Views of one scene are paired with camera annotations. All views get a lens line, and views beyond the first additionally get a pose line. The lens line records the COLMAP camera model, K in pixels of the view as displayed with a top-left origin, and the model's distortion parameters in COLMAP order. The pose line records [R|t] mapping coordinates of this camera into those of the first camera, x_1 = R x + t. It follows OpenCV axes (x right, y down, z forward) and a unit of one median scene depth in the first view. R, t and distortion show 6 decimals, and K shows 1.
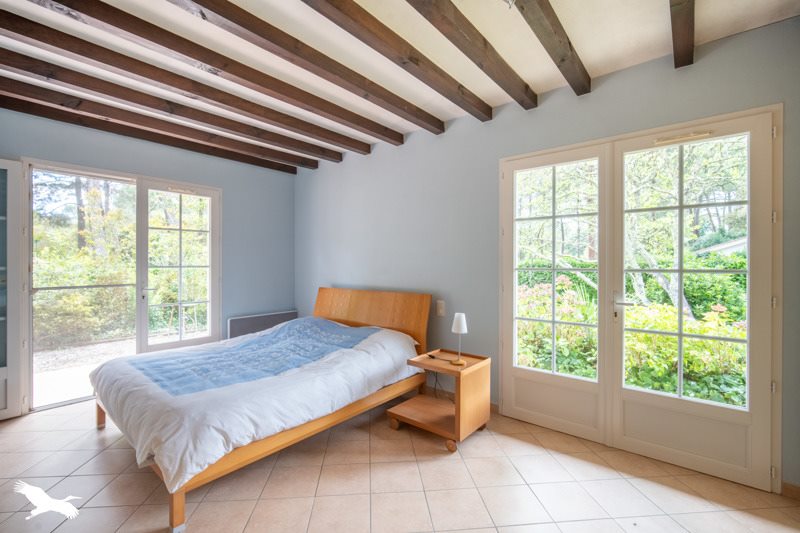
lens RADIAL K [[353.6, 0, 400.0], [0, 353.6, 266.5], [0, 0, 1]] dist [-0.001889, -0.000637]
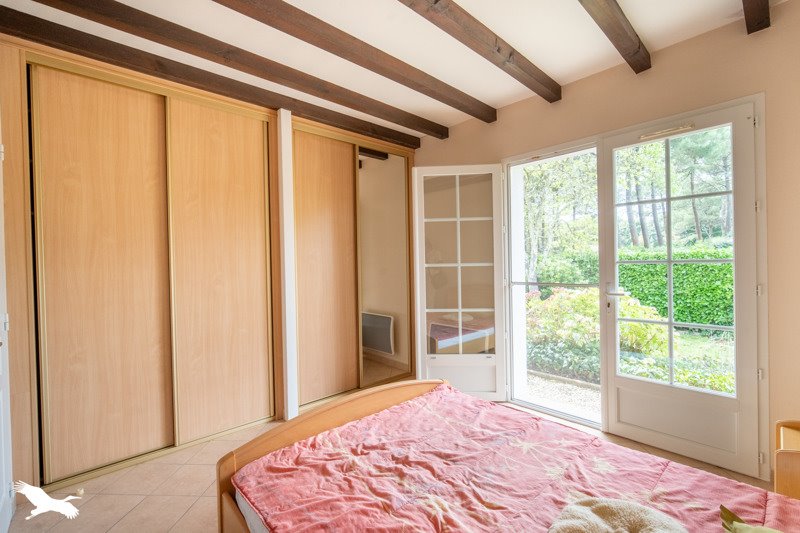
lens RADIAL K [[353.6, 0, 400.0], [0, 353.6, 266.5], [0, 0, 1]] dist [-0.001889, -0.000637]
pose [[0.991172, -0.019781, -0.131101, 0.142866], [0.021161, 0.999734, 0.009142, 0.000991], [0.130885, -0.011835, 0.991327, -0.115096]]
